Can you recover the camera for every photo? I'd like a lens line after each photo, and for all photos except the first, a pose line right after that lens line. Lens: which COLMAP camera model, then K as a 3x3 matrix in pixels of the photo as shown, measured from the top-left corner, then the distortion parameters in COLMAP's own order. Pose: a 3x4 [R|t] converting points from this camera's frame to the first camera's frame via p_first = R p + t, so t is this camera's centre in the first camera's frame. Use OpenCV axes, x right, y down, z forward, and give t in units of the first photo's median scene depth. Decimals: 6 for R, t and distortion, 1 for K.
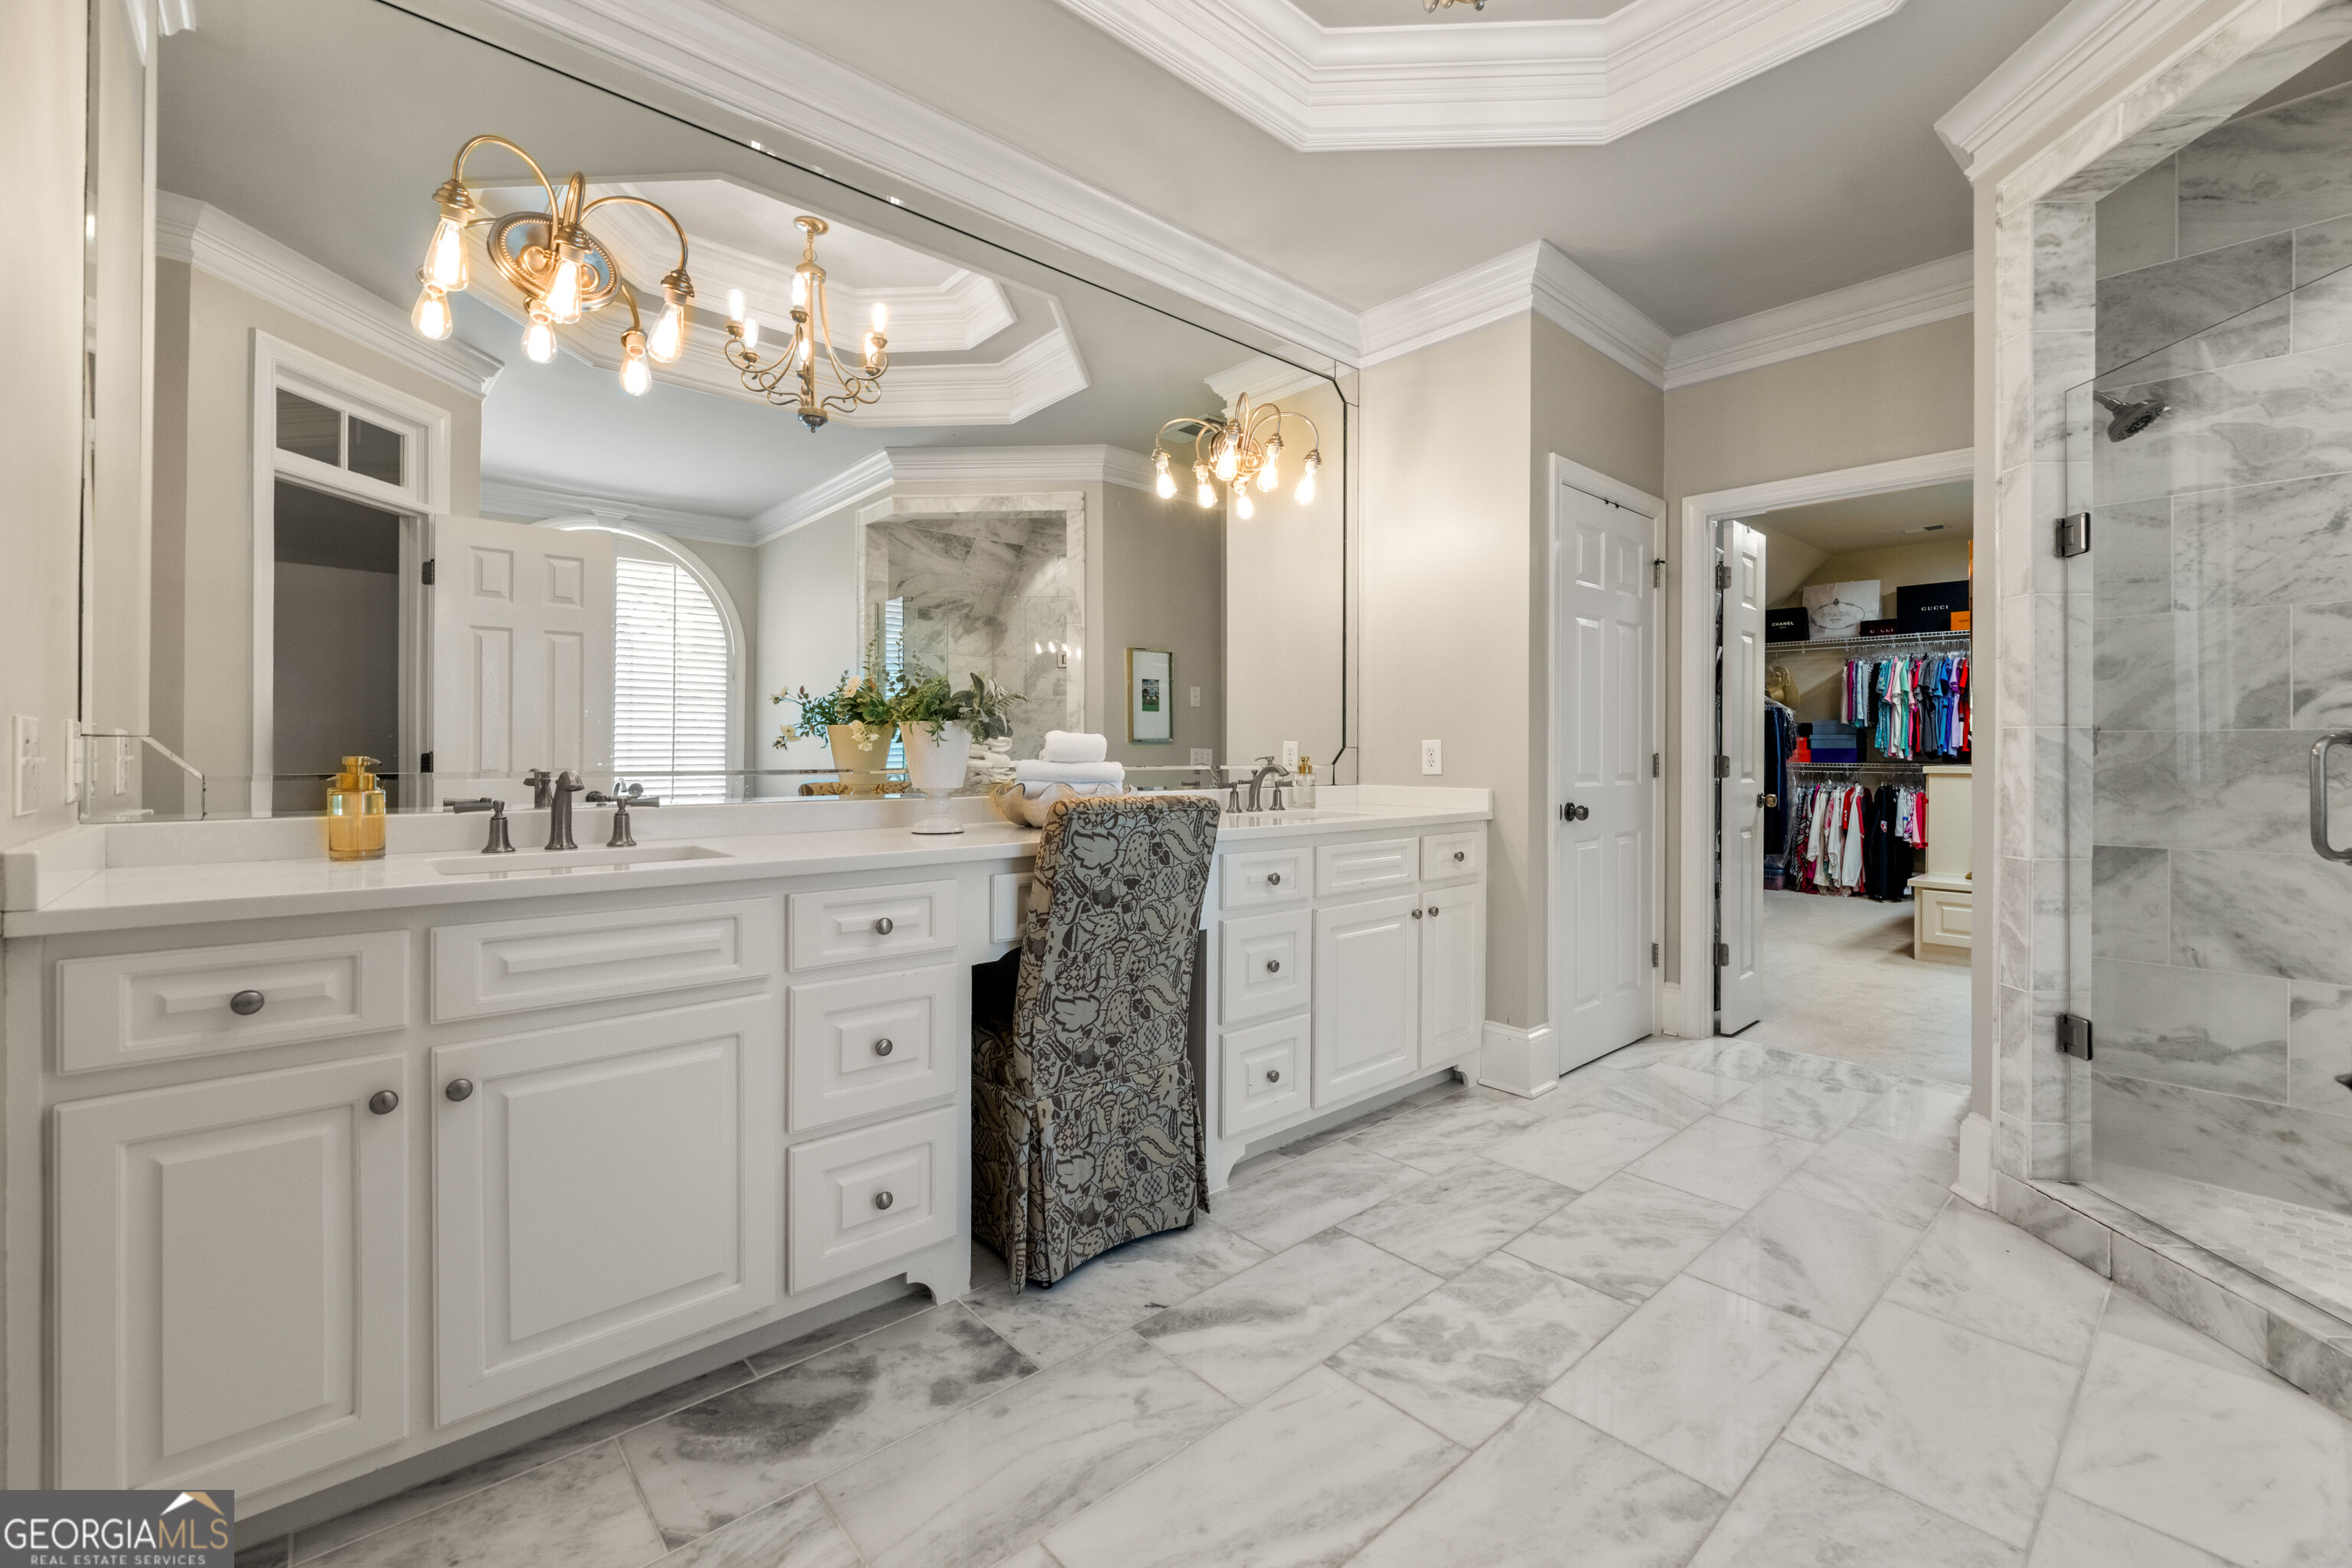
lens RADIAL K [[964.4, 0, 1166.1], [0, 964.4, 781.6], [0, 0, 1]] dist [-0.000685, 0.000474]
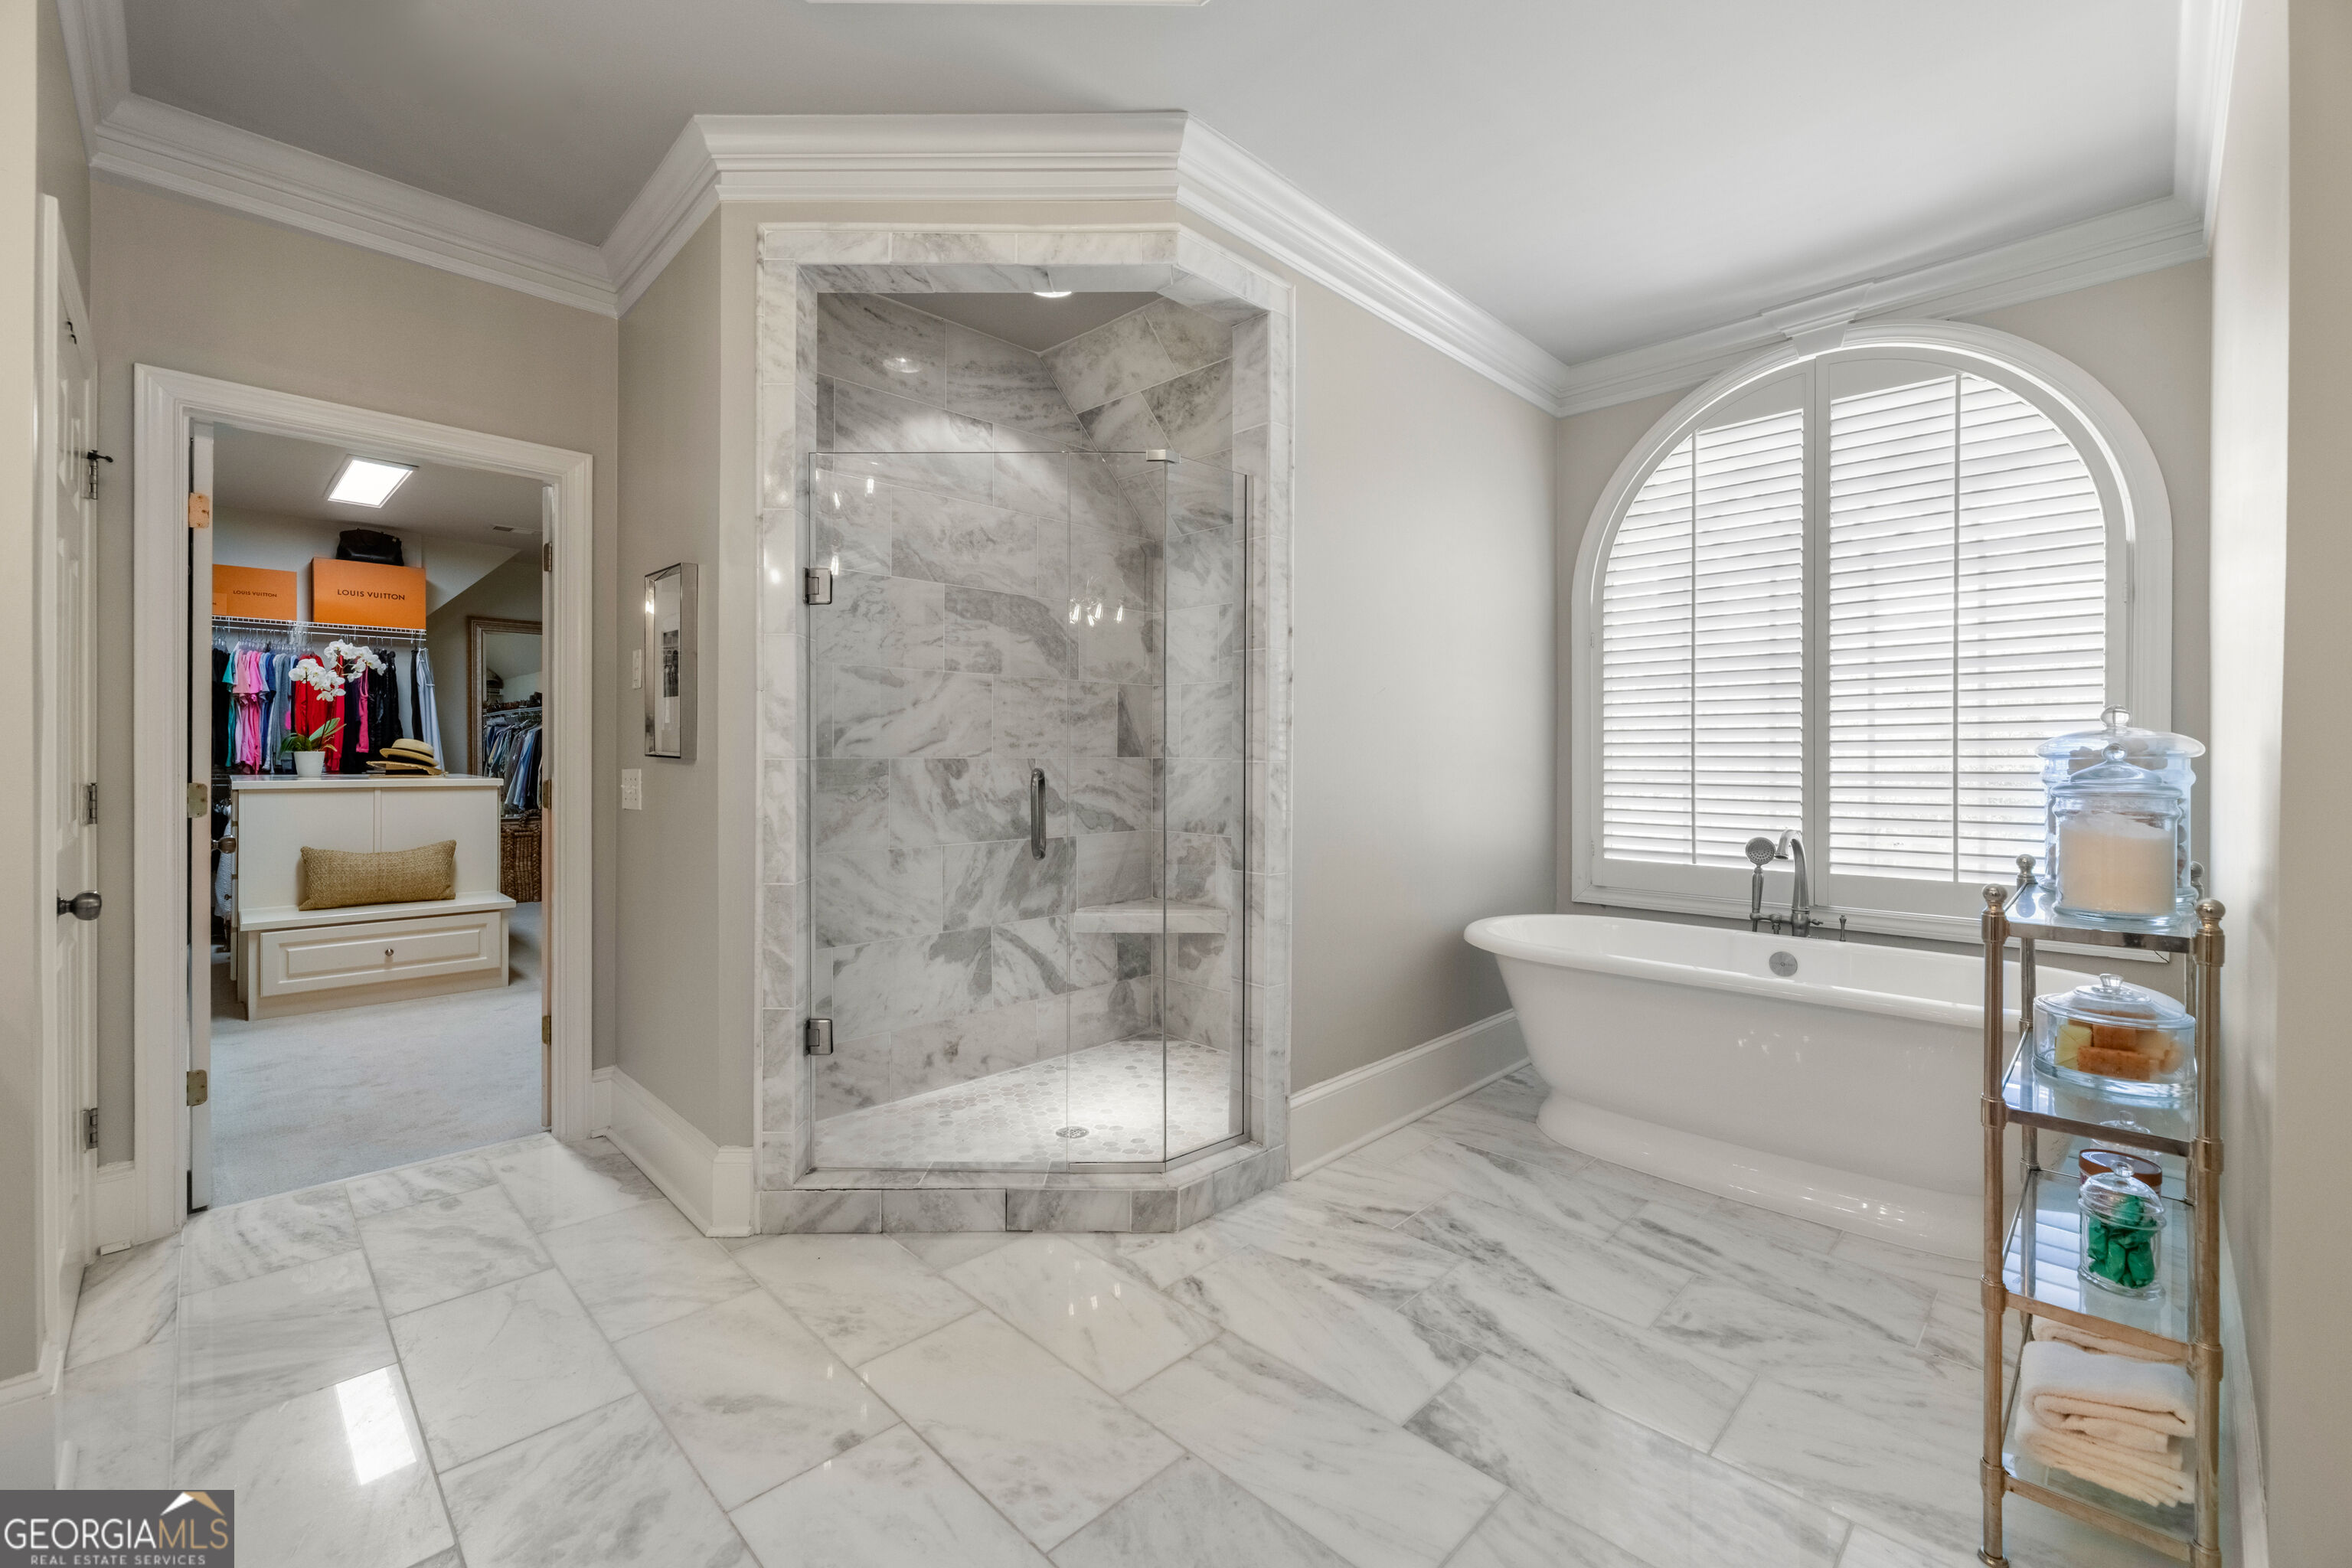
lens RADIAL K [[964.4, 0, 1166.1], [0, 964.4, 781.6], [0, 0, 1]] dist [-0.000685, 0.000474]
pose [[-0.052901, -0.016367, 0.998466, -0.181737], [0.025187, 0.999526, 0.017719, -0.039858], [-0.998282, 0.026086, -0.052464, 0.639055]]
